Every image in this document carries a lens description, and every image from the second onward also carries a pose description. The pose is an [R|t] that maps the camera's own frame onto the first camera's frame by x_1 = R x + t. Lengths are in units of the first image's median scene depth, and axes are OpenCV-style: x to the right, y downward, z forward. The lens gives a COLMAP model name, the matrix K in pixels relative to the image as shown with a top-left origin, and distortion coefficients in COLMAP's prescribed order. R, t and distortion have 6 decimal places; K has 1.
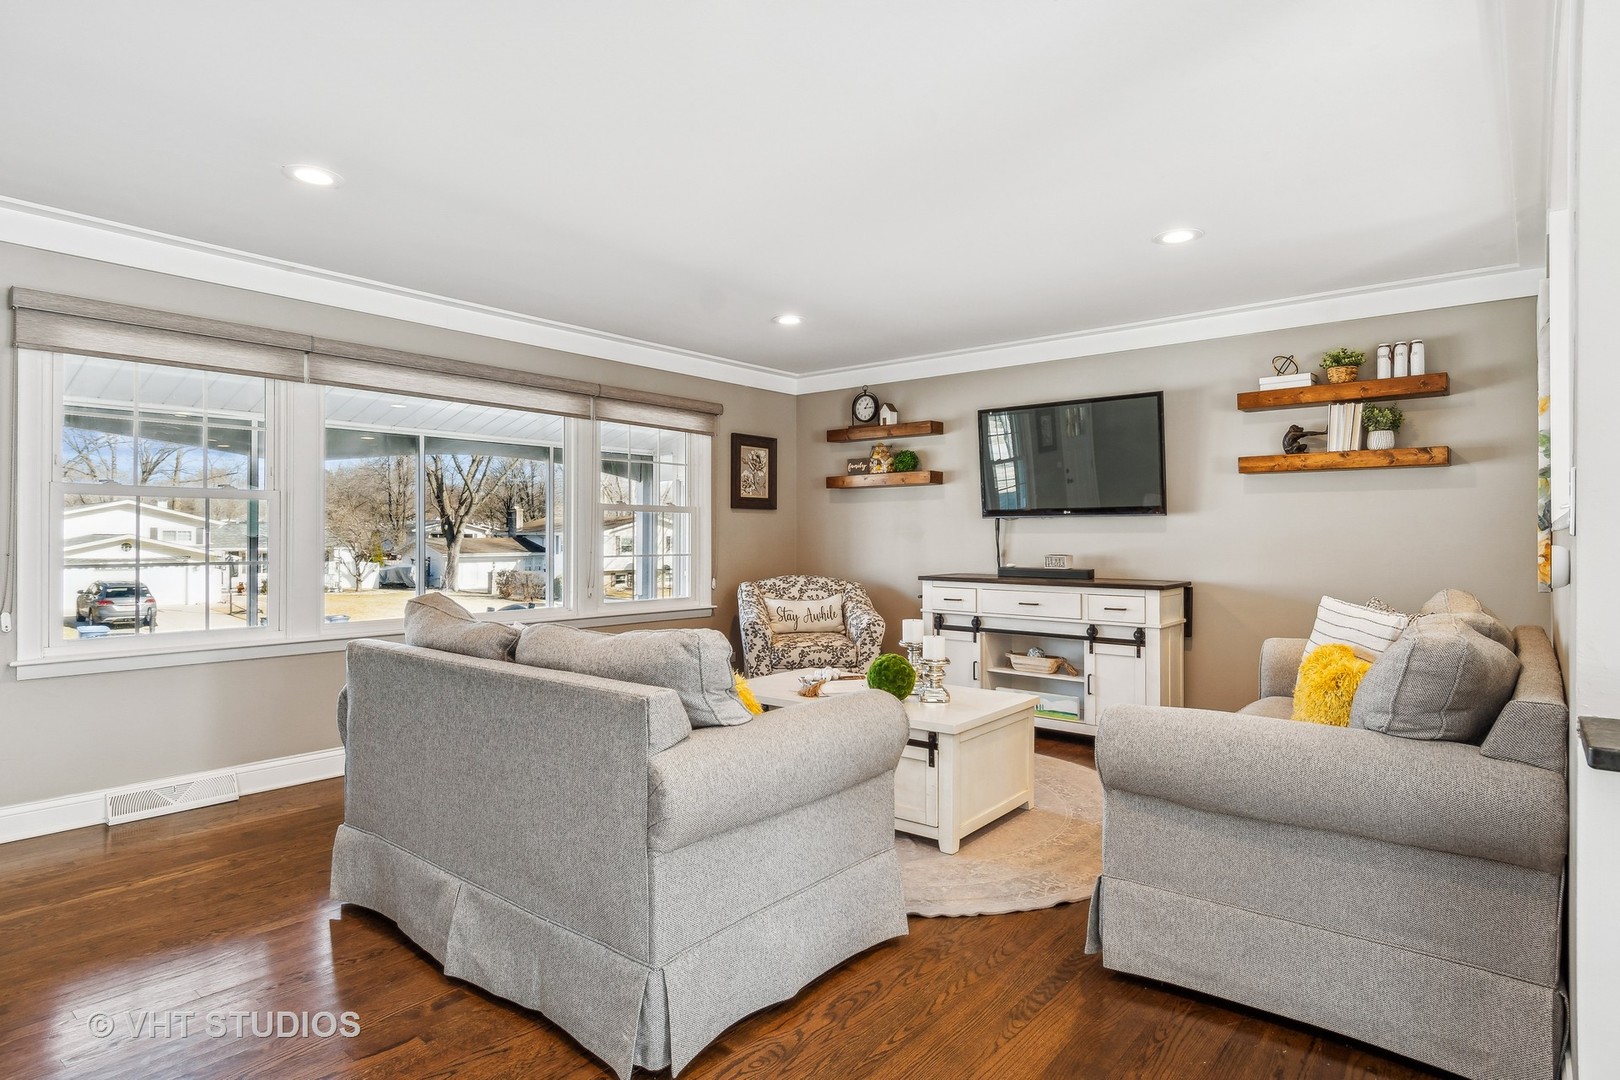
lens RADIAL K [[878.1, 0, 802.8], [0, 878.1, 529.3], [0, 0, 1]] dist [0.011468, -0.003412]
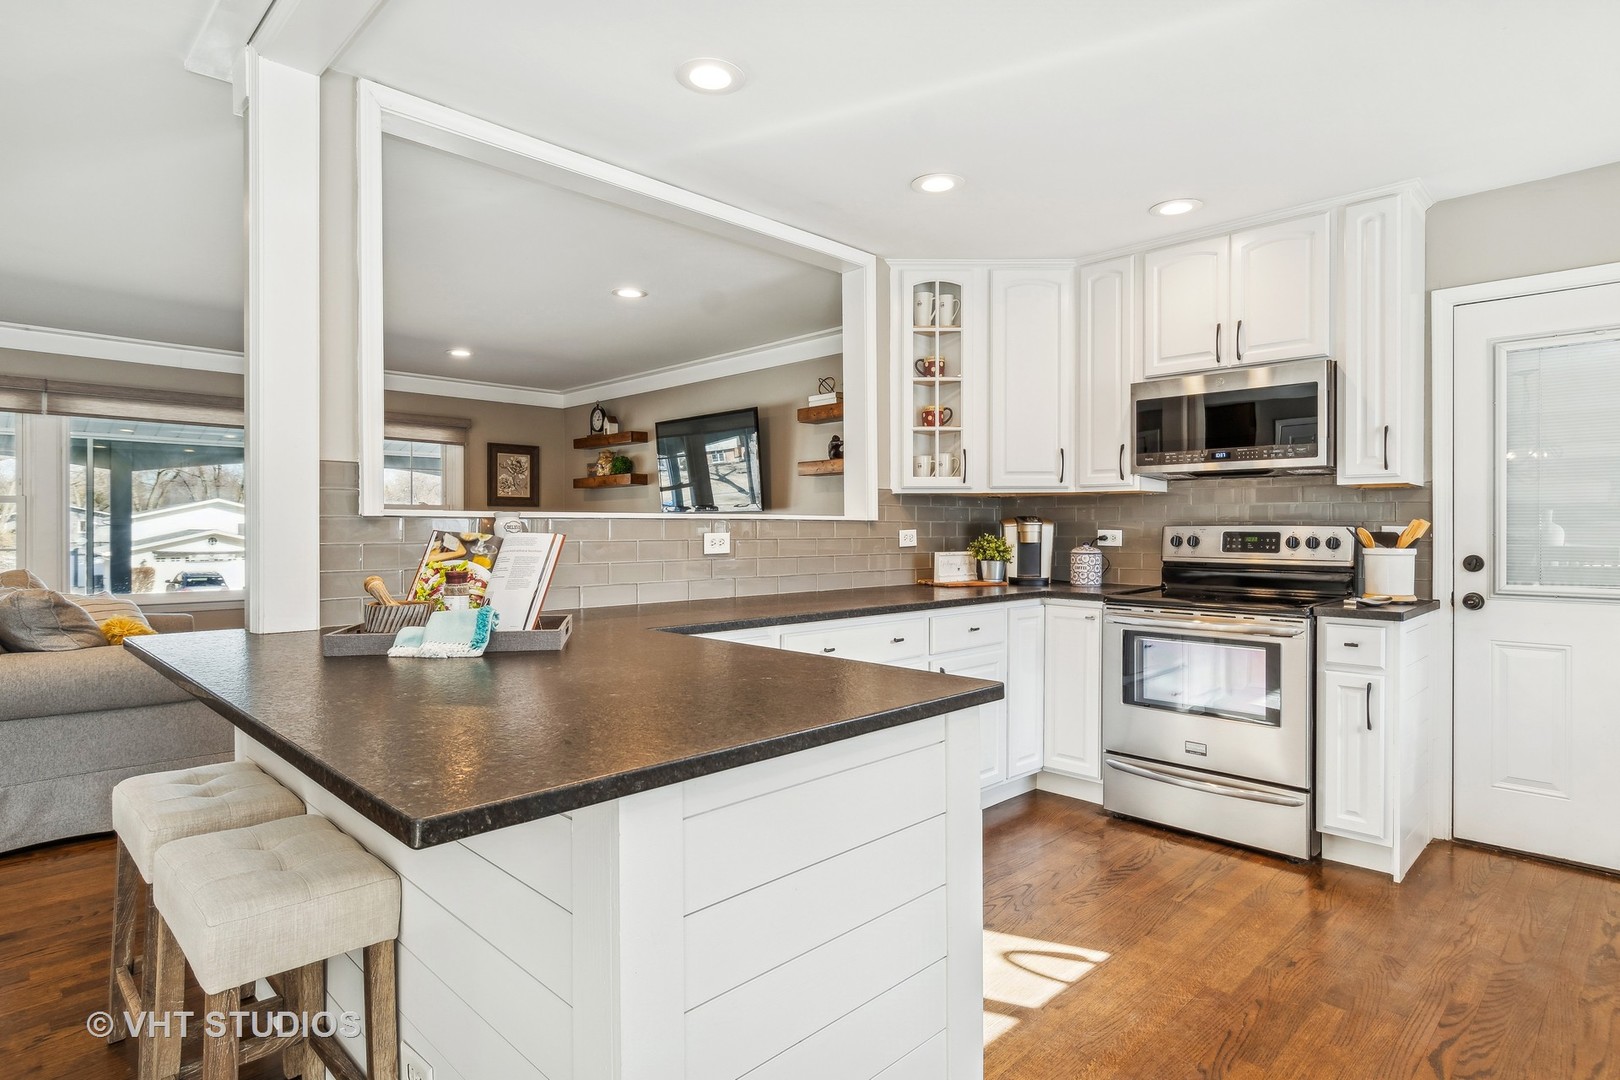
lens RADIAL K [[878.1, 0, 803.8], [0, 878.1, 530.2], [0, 0, 1]] dist [0.011468, -0.003412]
pose [[0.994977, -0.002398, -0.100073, 0.461118], [0.003207, 0.999963, 0.007922, 0.000197], [0.100050, -0.008203, 0.994949, -0.135699]]
